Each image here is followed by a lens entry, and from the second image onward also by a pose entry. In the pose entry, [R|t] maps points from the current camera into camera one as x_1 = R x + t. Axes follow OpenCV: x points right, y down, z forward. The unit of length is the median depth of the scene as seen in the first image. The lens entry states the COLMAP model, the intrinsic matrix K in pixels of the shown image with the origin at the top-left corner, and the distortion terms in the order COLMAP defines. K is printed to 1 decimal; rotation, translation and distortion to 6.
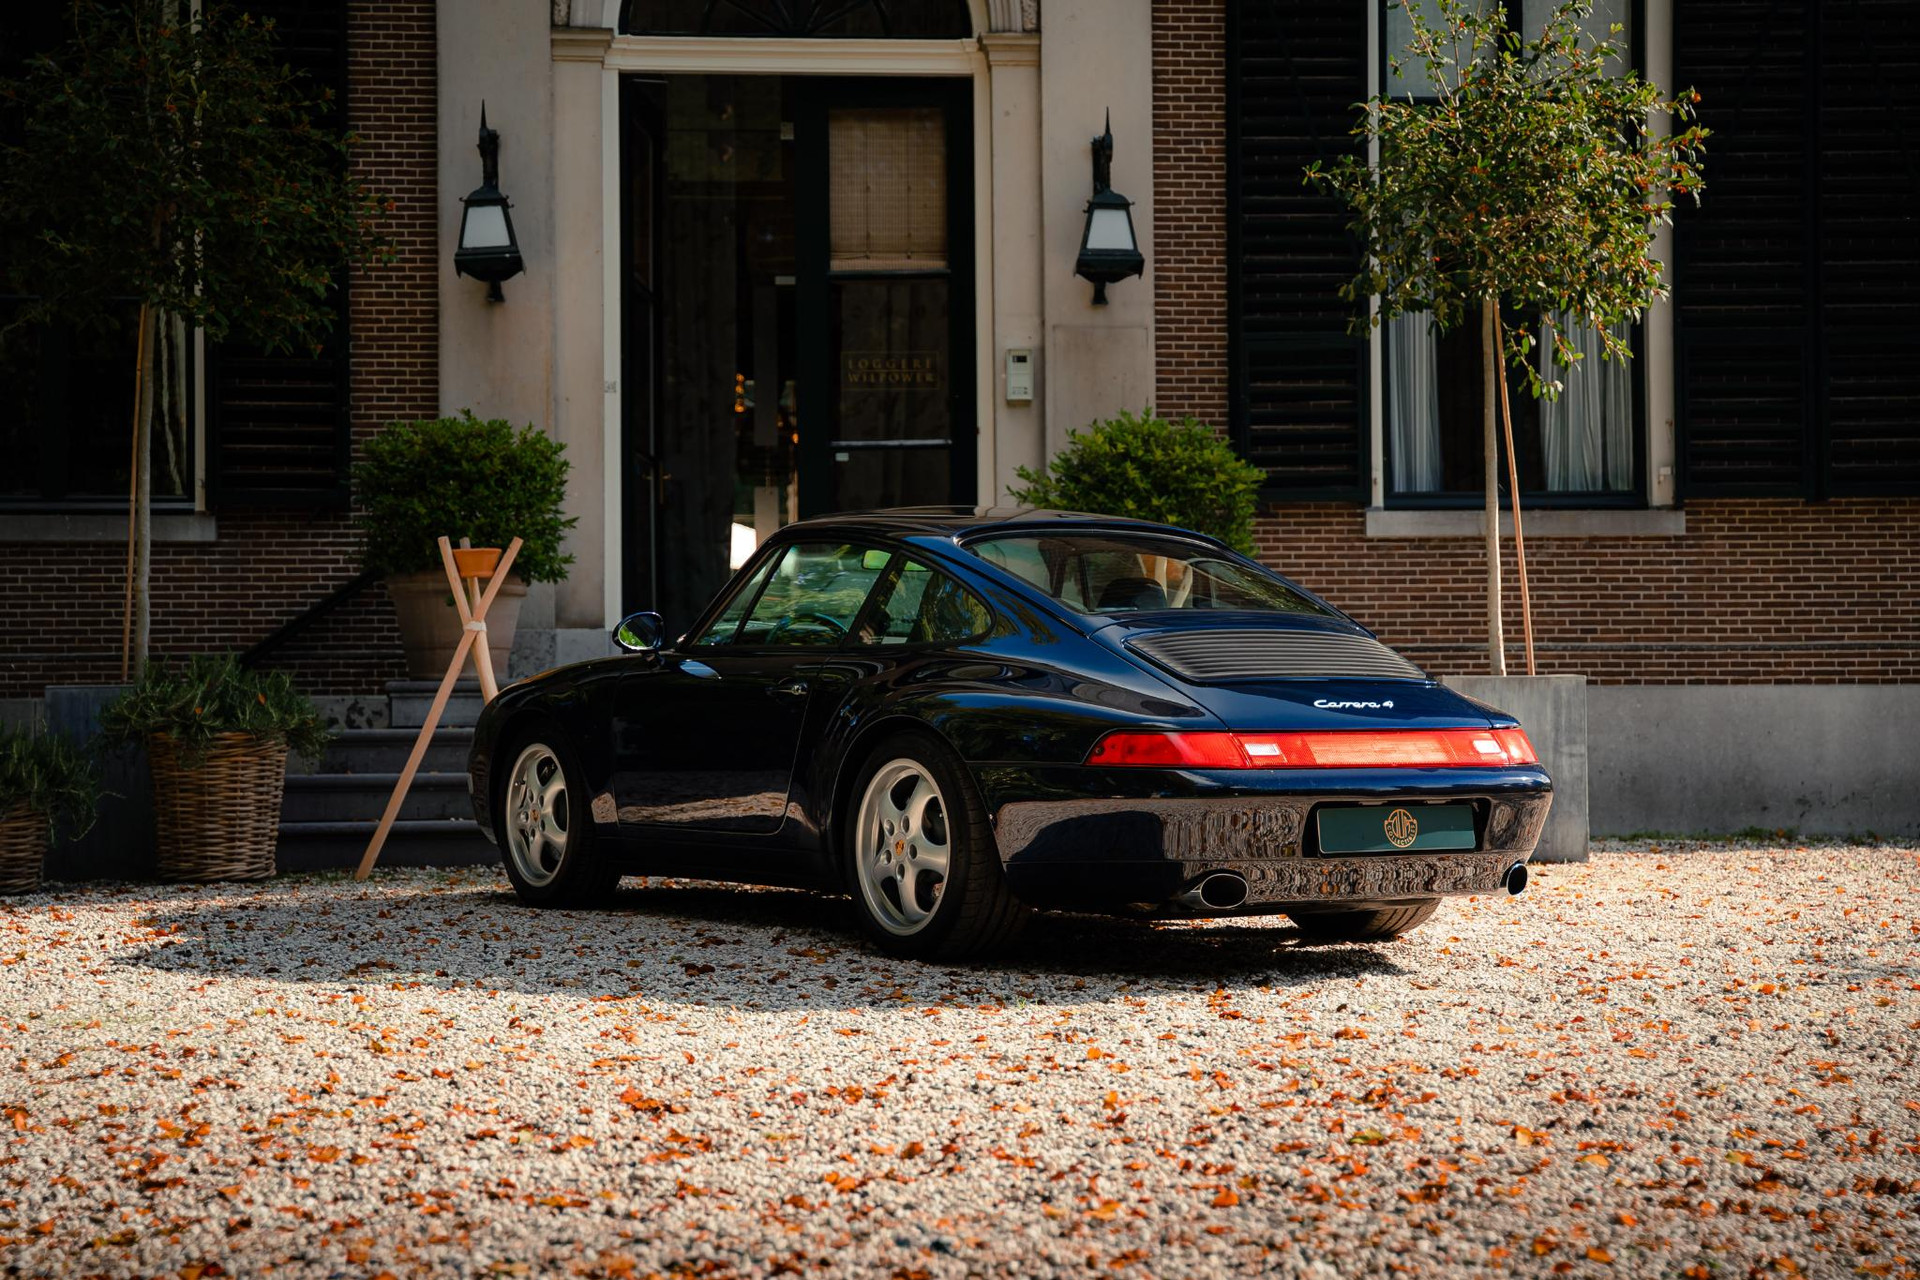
lens RADIAL K [[3173.2, 0, 960.0], [0, 3173.2, 640.0], [0, 0, 1]] dist [0.194131, 0.204562]
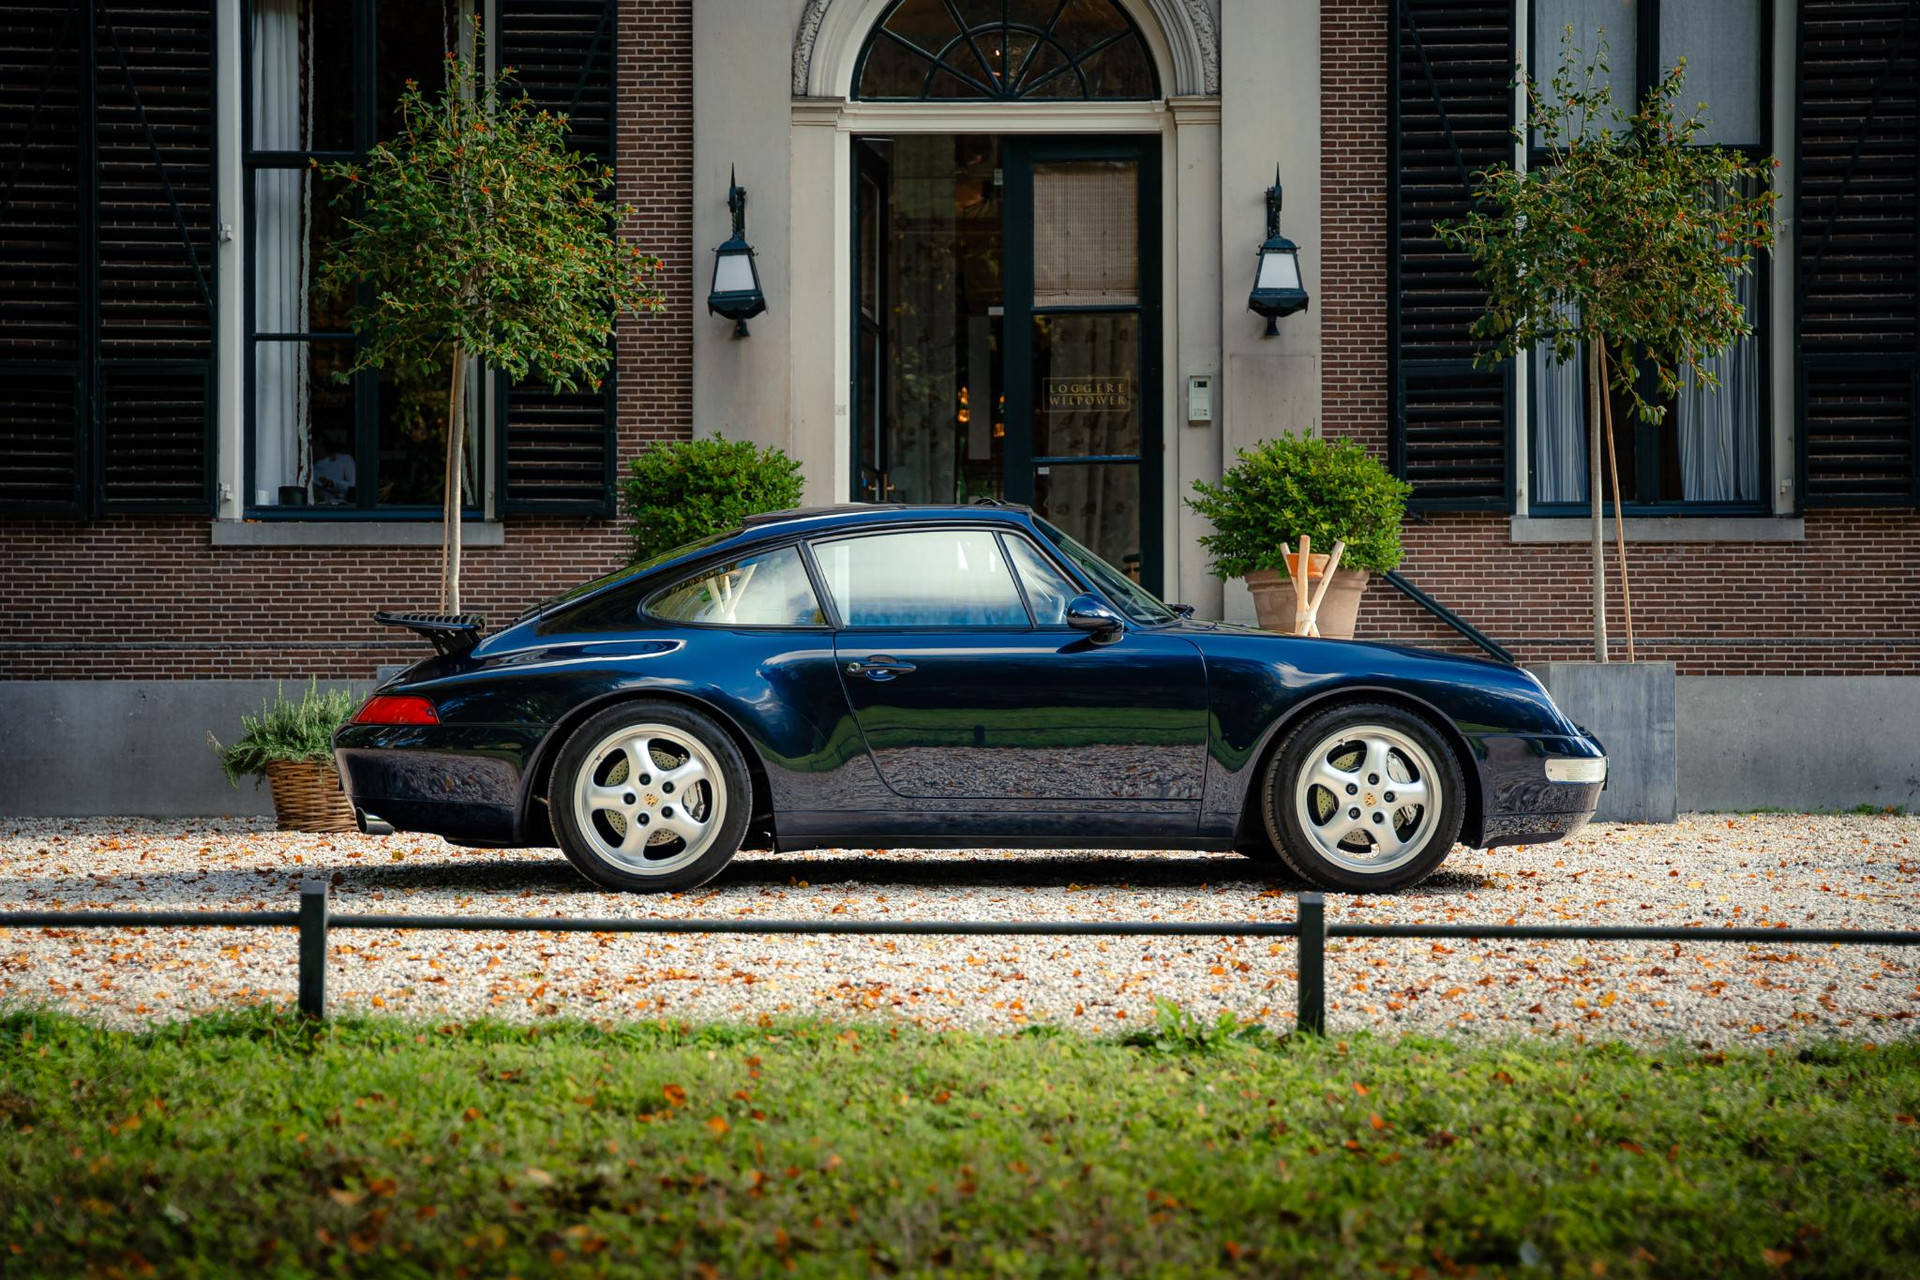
lens RADIAL K [[3173.2, 0, 960.0], [0, 3173.2, 640.0], [0, 0, 1]] dist [0.194131, 0.204562]
pose [[0.997380, 0.003886, -0.072235, 0.015543], [-0.003929, 0.999992, -0.000456, 0.003311], [0.072232, 0.000739, 0.997388, -0.132243]]
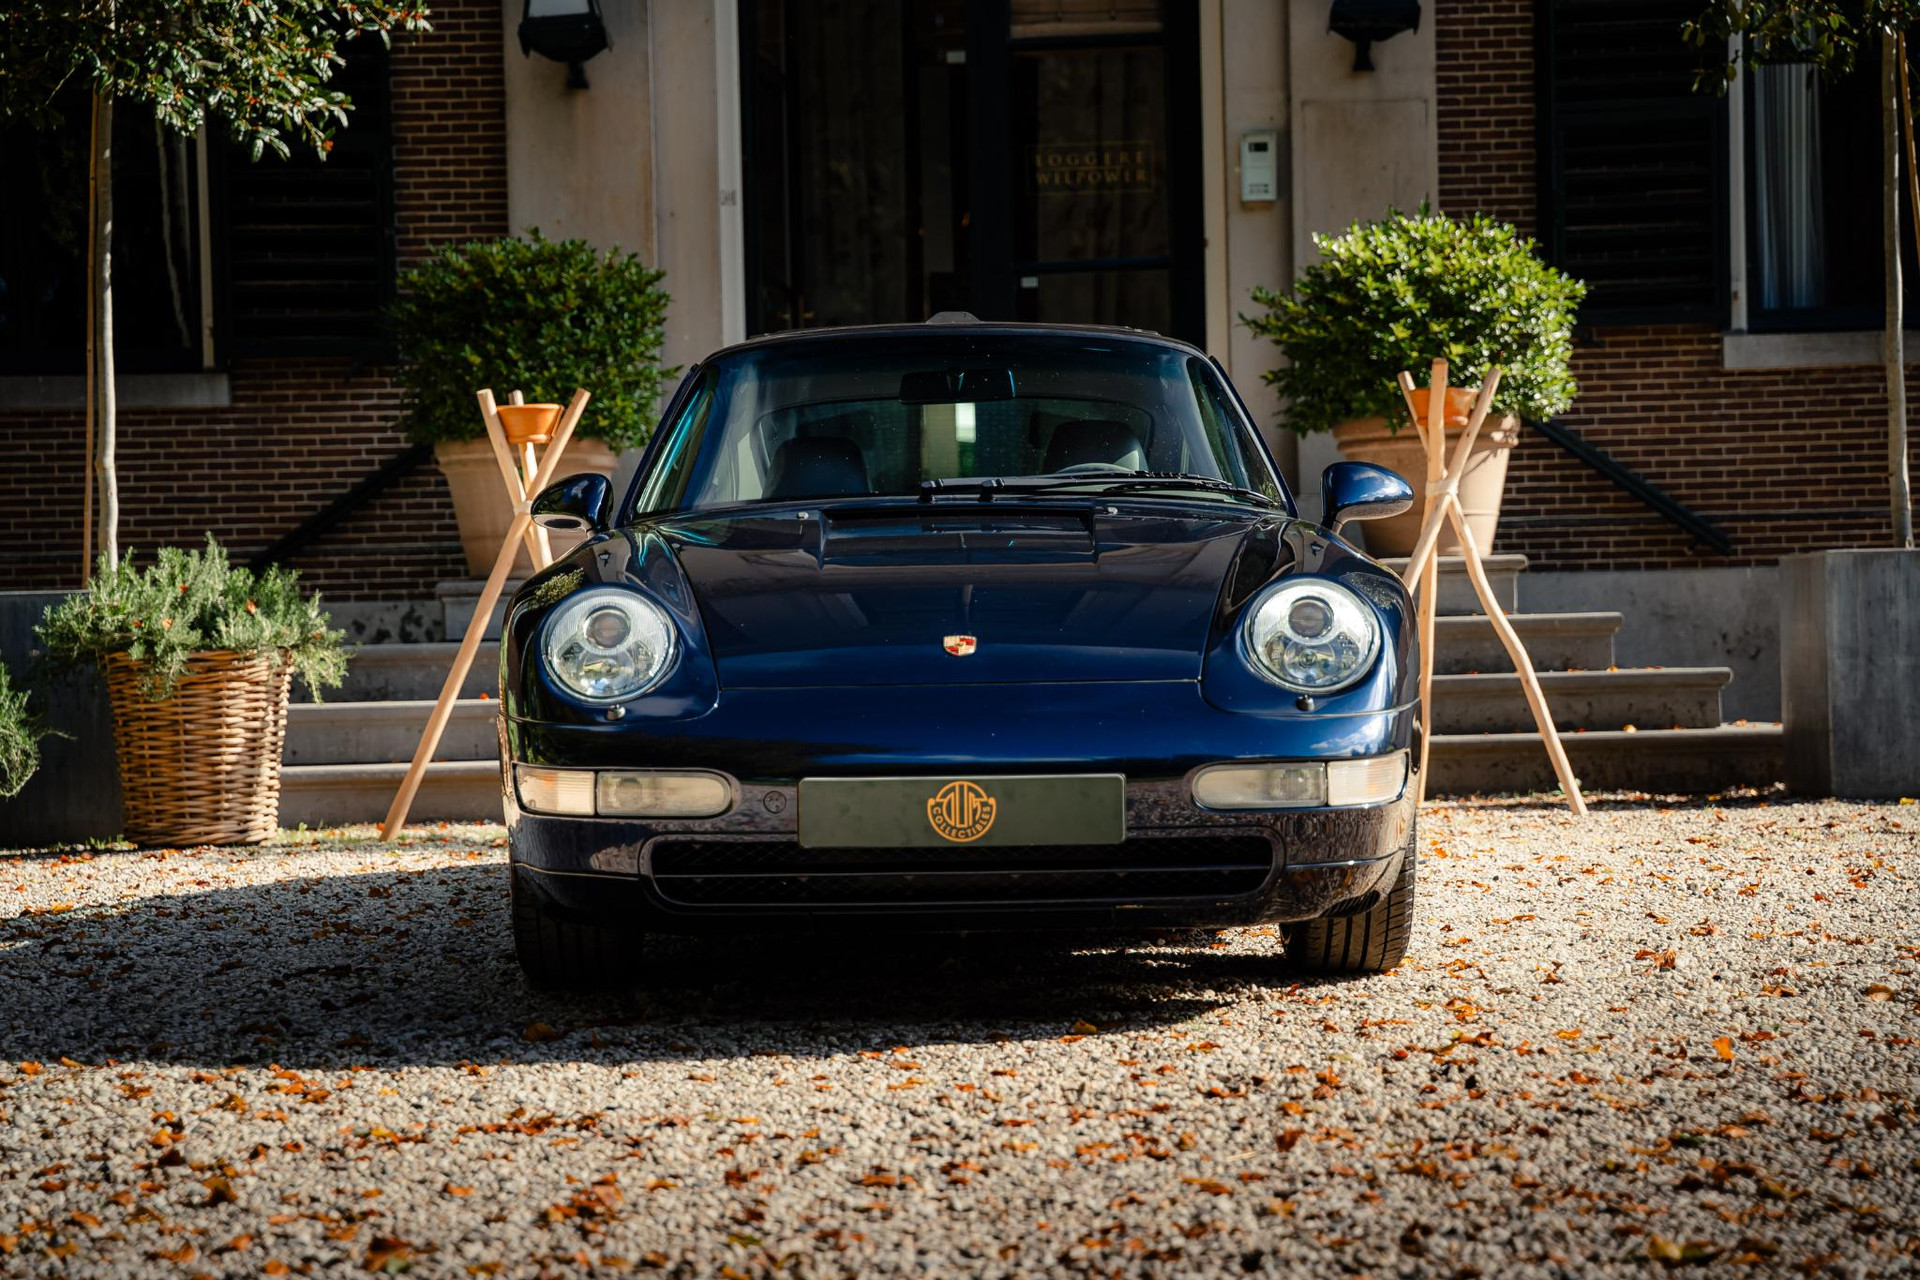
lens RADIAL K [[3924.0, 0, 960.0], [0, 3924.0, 640.0], [0, 0, 1]] dist [0.304637, 0.356770]
pose [[0.997622, -0.015626, -0.067121, 0.009185], [0.017590, 0.999431, 0.028771, 0.001402], [0.066634, -0.029883, 0.997330, 0.045317]]
